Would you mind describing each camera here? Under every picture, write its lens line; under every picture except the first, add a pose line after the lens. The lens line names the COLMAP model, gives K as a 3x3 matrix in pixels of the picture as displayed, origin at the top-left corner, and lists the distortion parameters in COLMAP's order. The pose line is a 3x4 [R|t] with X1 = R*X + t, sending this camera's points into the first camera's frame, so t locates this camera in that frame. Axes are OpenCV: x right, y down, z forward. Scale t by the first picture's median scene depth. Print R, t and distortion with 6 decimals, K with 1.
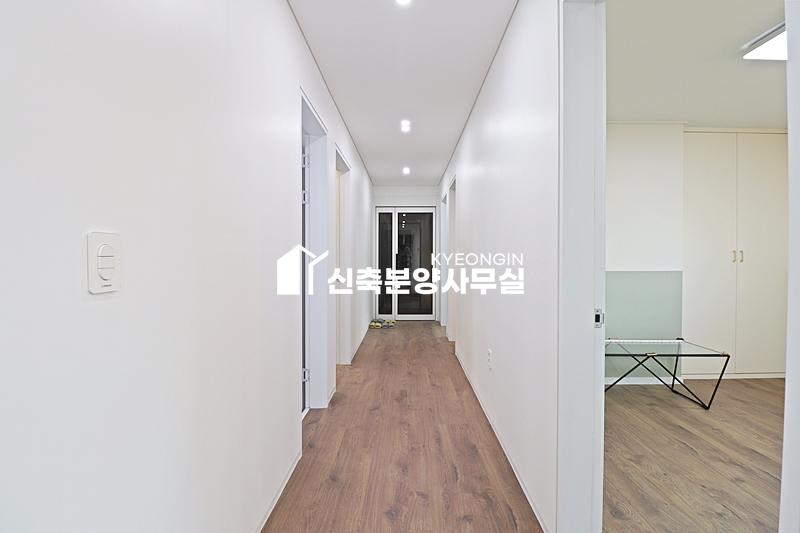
lens RADIAL K [[376.0, 0, 401.5], [0, 376.0, 258.1], [0, 0, 1]] dist [-0.018996, -0.002281]
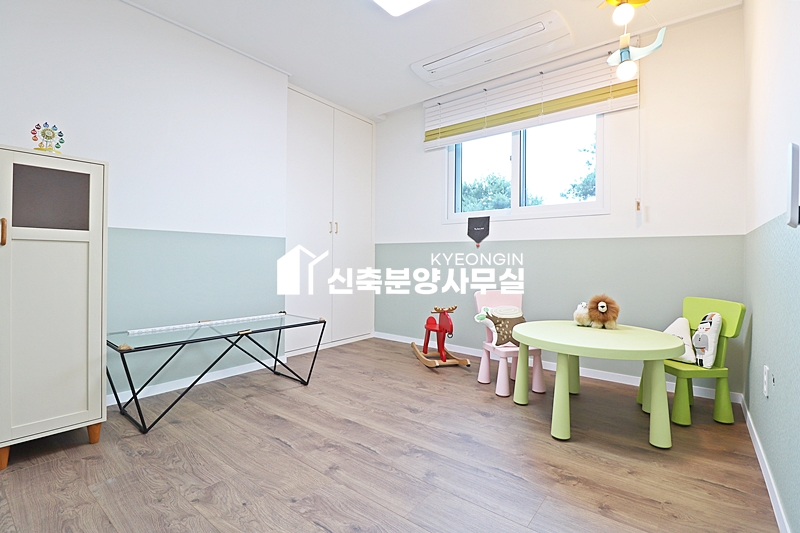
lens RADIAL K [[376.0, 0, 404.7], [0, 376.0, 262.2], [0, 0, 1]] dist [-0.018996, -0.002281]
pose [[0.607356, -0.004212, 0.794419, 0.271796], [-0.001856, 0.999976, 0.006720, 0.113811], [-0.794428, -0.005556, 0.607333, 0.281744]]
